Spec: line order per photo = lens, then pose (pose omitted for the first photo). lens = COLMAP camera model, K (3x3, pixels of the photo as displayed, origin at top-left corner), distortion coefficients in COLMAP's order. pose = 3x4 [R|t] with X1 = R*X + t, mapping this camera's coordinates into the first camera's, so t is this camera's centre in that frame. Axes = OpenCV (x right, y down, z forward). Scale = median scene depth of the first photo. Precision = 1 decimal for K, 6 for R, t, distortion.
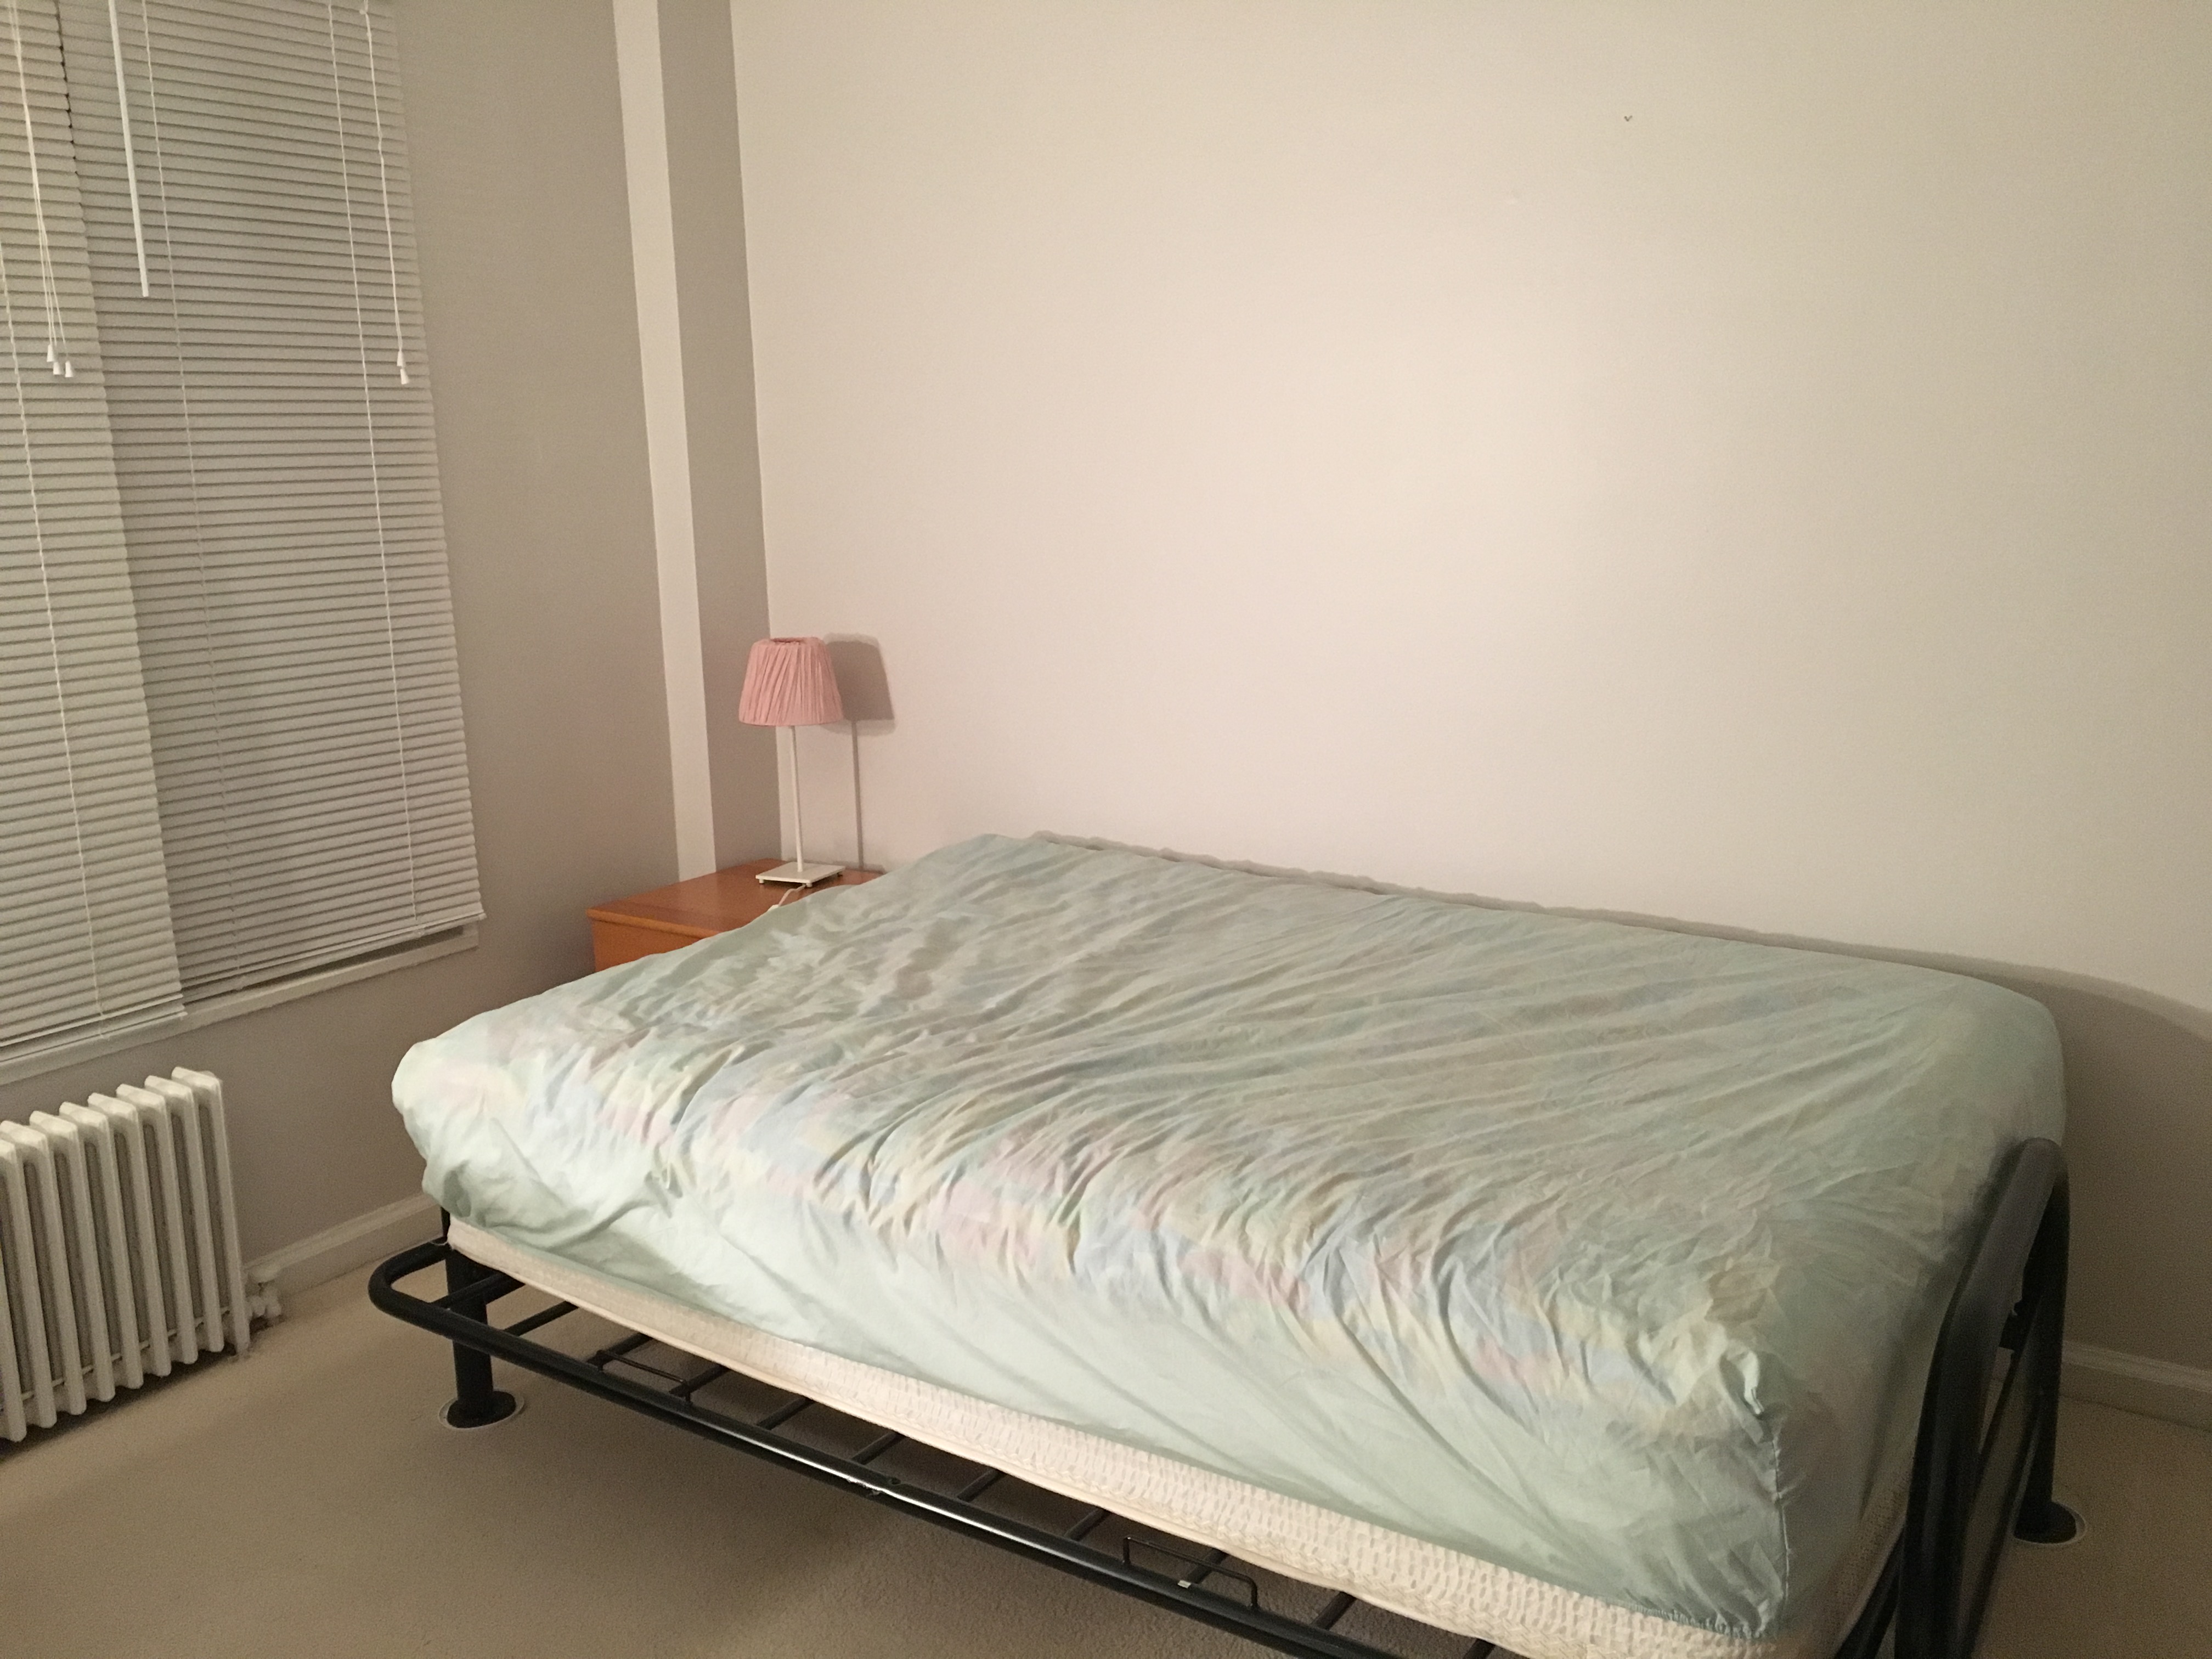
lens RADIAL K [[1855.6, 0, 1106.0], [0, 1855.6, 829.5], [0, 0, 1]] dist [0.080982, -0.124633]
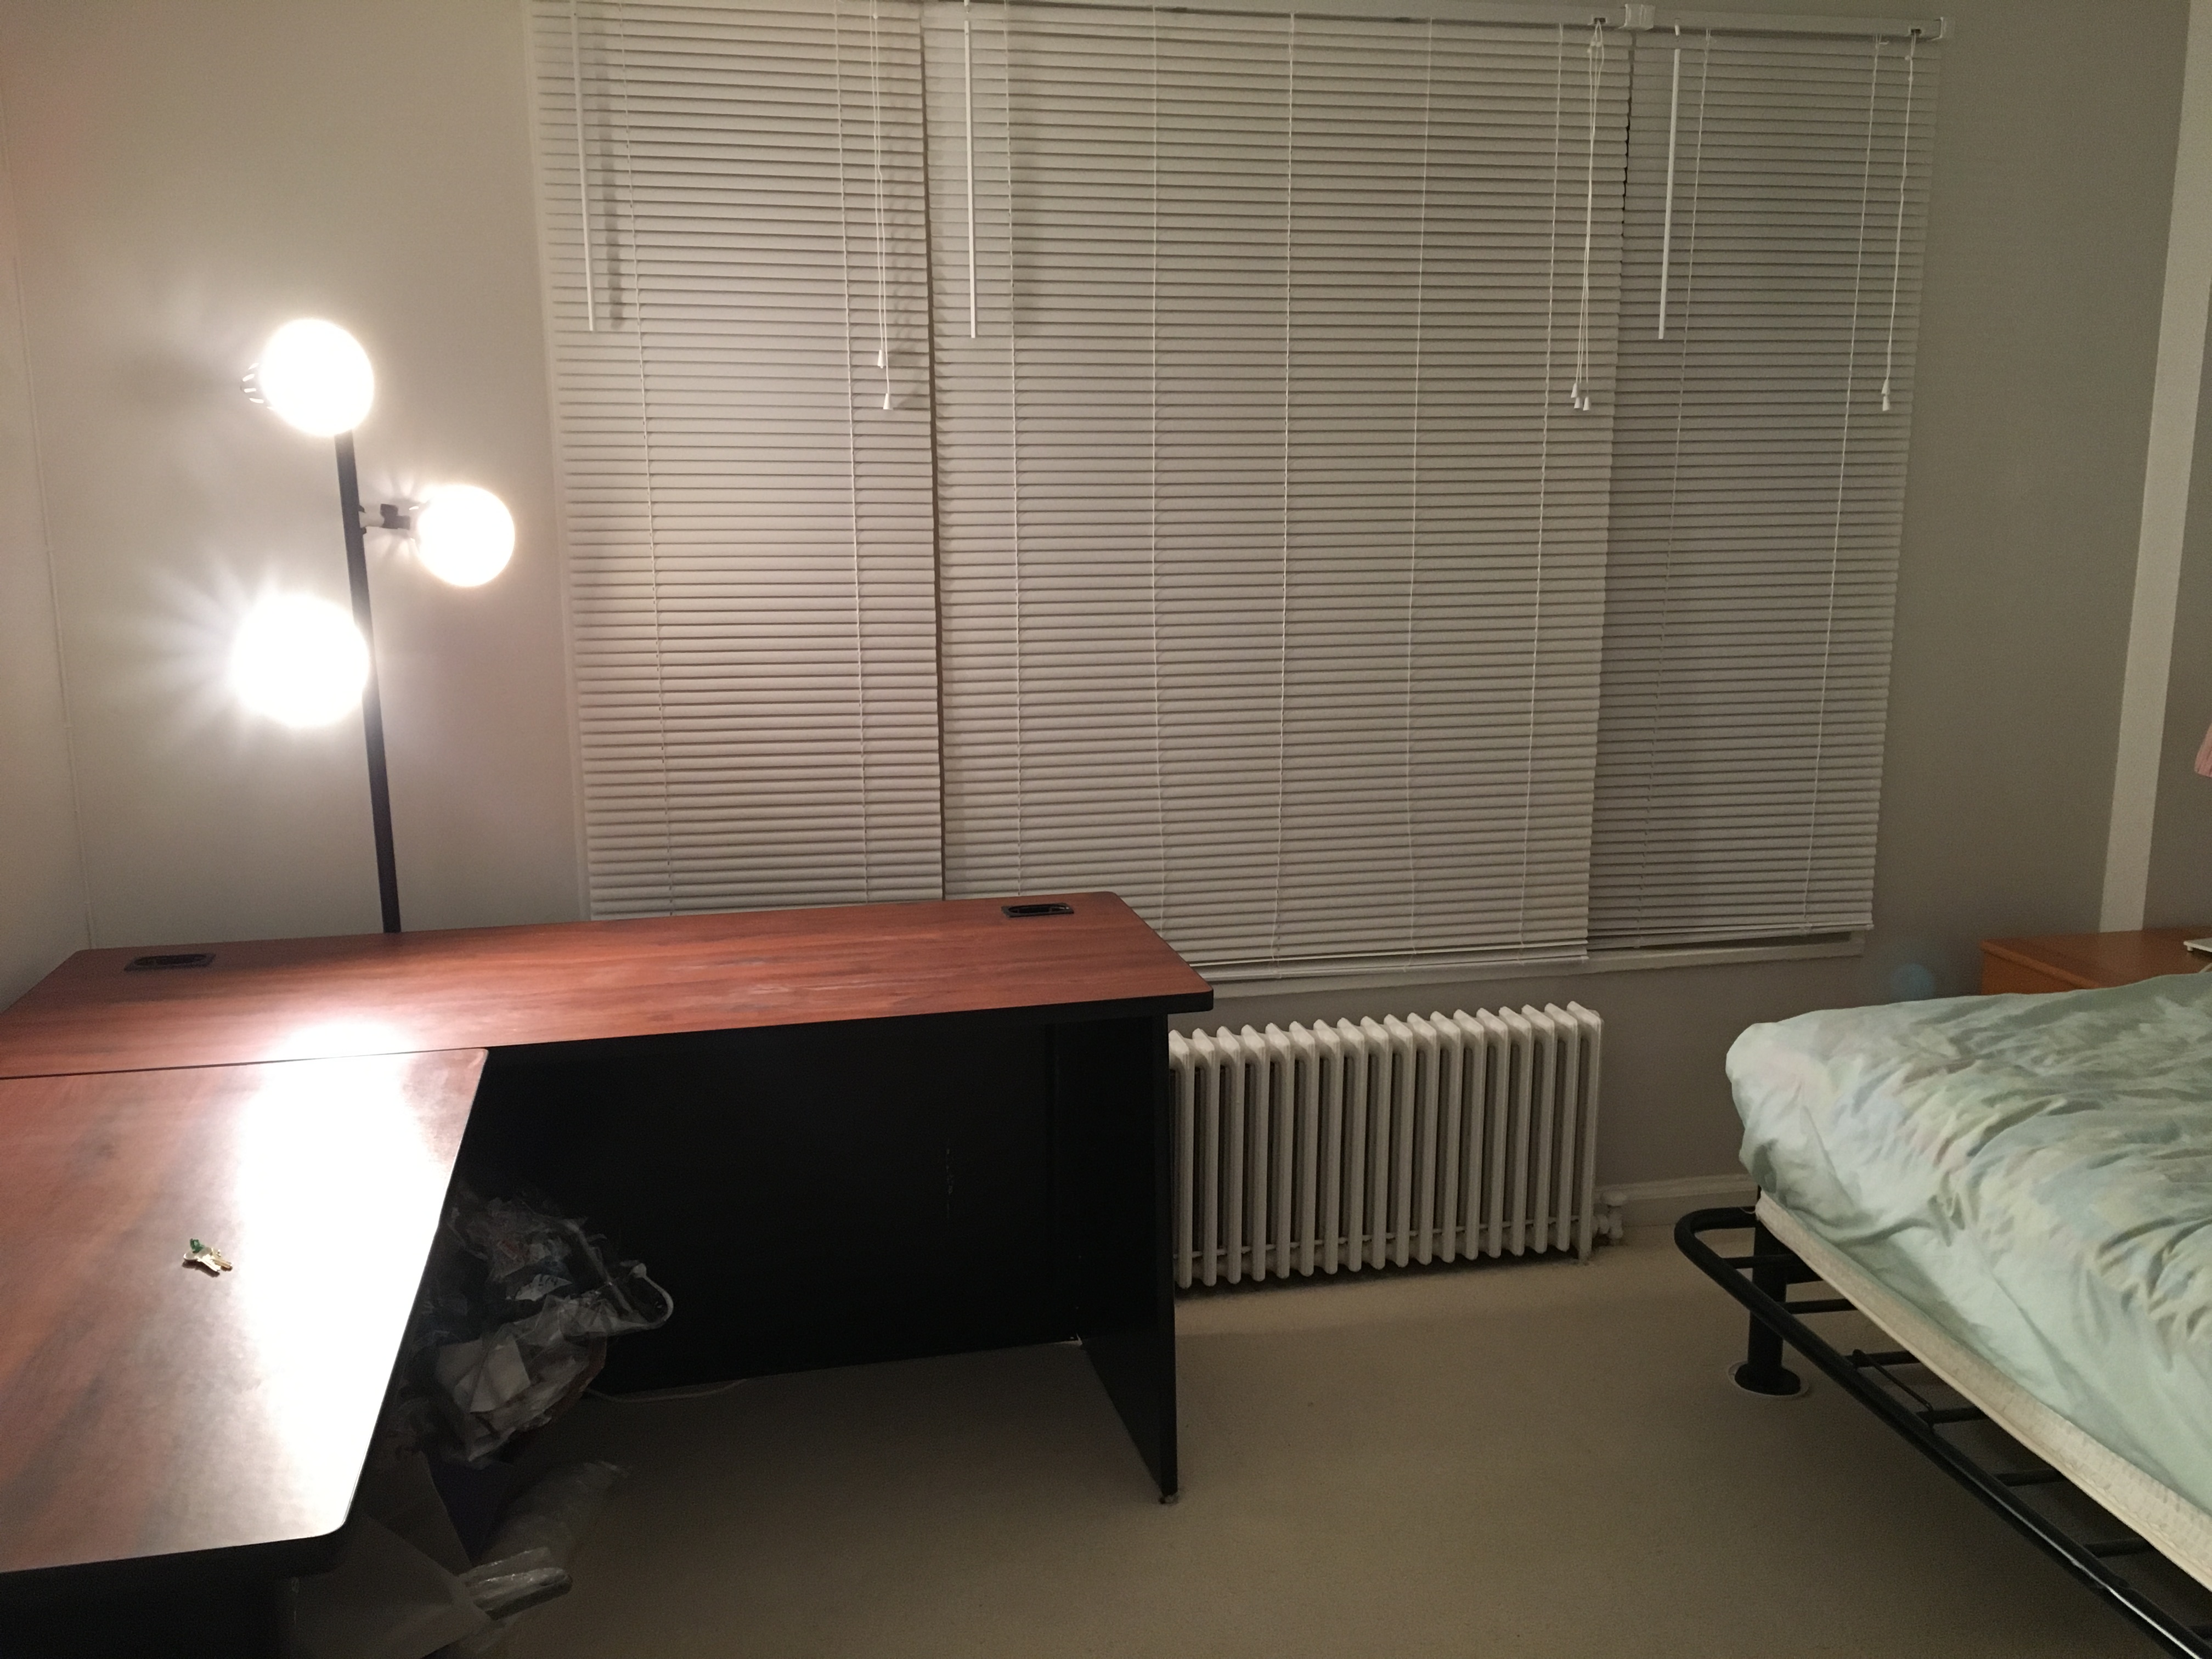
lens RADIAL K [[1855.6, 0, 1106.0], [0, 1855.6, 829.5], [0, 0, 1]] dist [0.080982, -0.124633]
pose [[0.705259, 0.150768, -0.692733, 0.105060], [-0.155508, 0.986228, 0.056325, 0.001377], [0.691684, 0.068002, 0.718991, -0.046836]]
